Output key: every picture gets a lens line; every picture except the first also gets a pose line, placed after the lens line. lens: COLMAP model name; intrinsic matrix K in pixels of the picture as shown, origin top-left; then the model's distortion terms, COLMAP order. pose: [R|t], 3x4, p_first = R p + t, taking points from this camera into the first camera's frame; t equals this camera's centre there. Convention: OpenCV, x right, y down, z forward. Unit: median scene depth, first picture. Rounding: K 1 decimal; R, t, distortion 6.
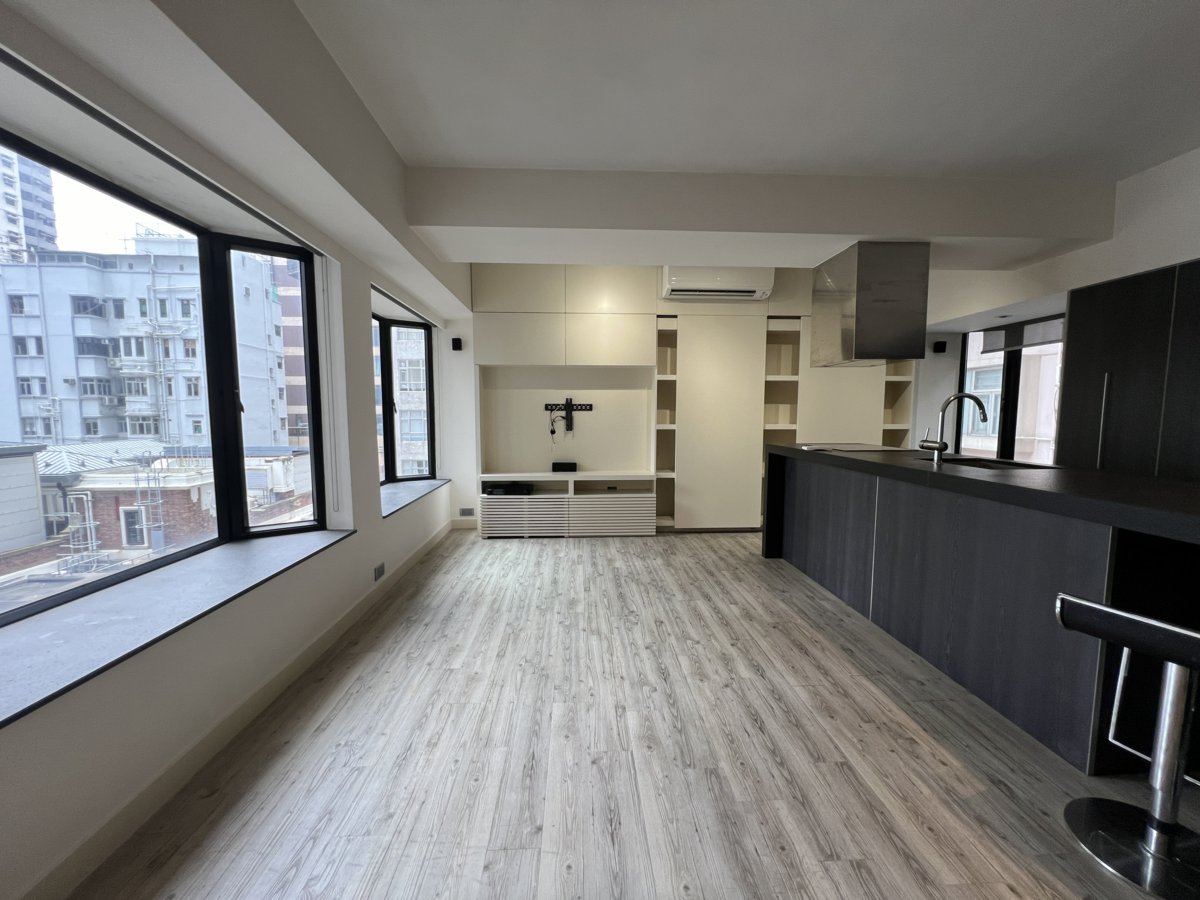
lens RADIAL K [[480.6, 0, 596.8], [0, 480.6, 456.6], [0, 0, 1]] dist [-0.001601, 0.000716]
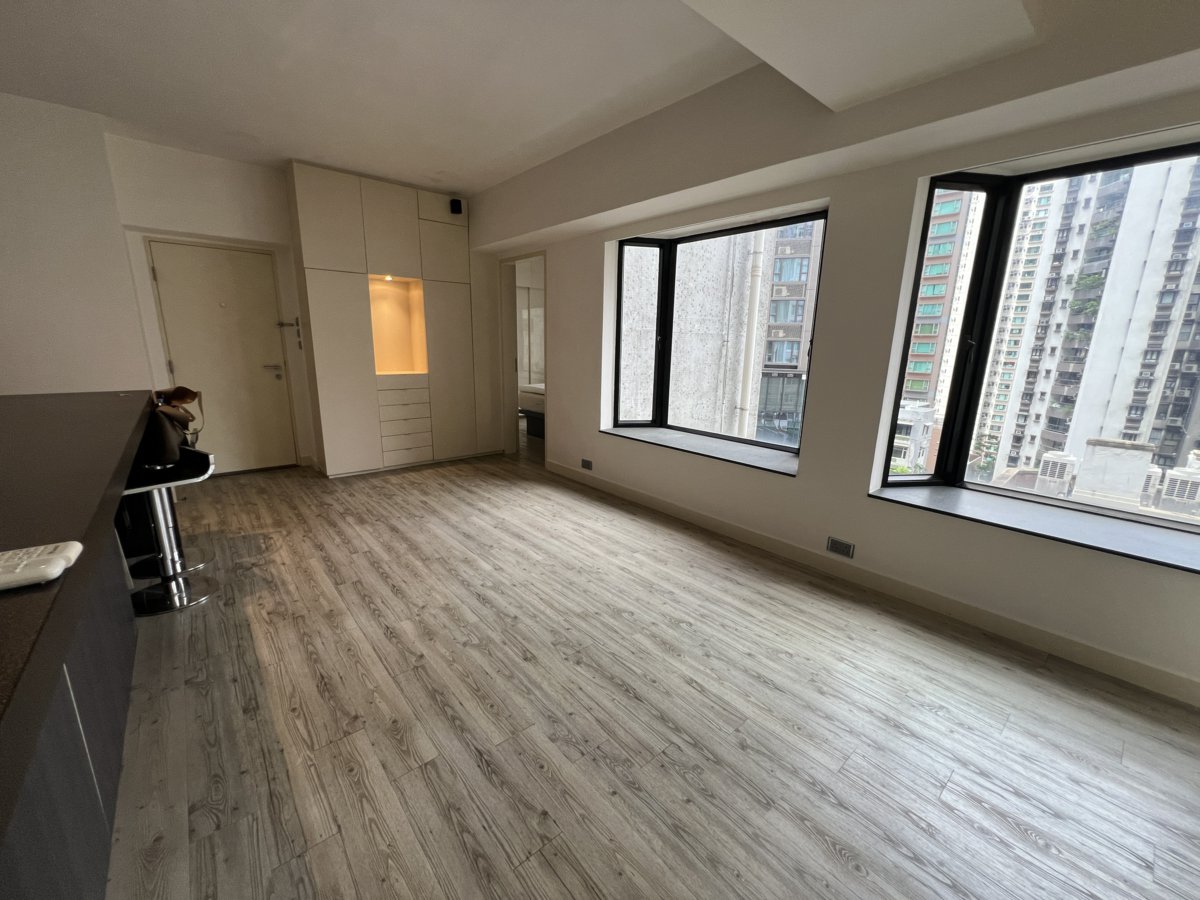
lens RADIAL K [[480.6, 0, 595.4], [0, 480.6, 452.8], [0, 0, 1]] dist [-0.001601, 0.000716]
pose [[-0.789964, 0.122206, -0.600852, 0.403844], [-0.076984, 0.952415, 0.294924, -0.146383], [0.608302, 0.279235, -0.742965, 1.372172]]
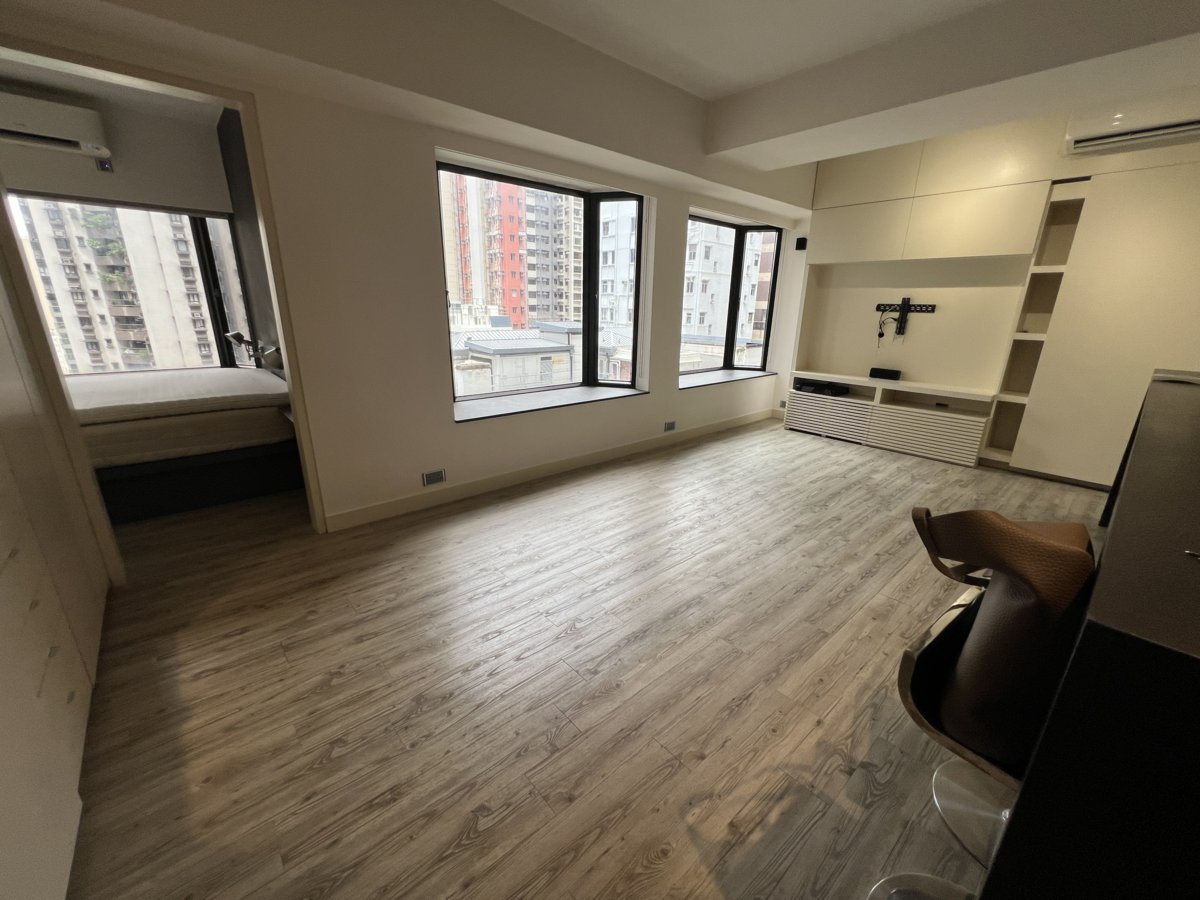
lens RADIAL K [[480.6, 0, 598.7], [0, 480.6, 454.5], [0, 0, 1]] dist [-0.001601, 0.000716]
pose [[0.626208, 0.243350, -0.740706, 0.508269], [-0.088772, 0.966117, 0.242356, -0.005997], [0.774586, -0.086011, 0.626593, -0.064819]]
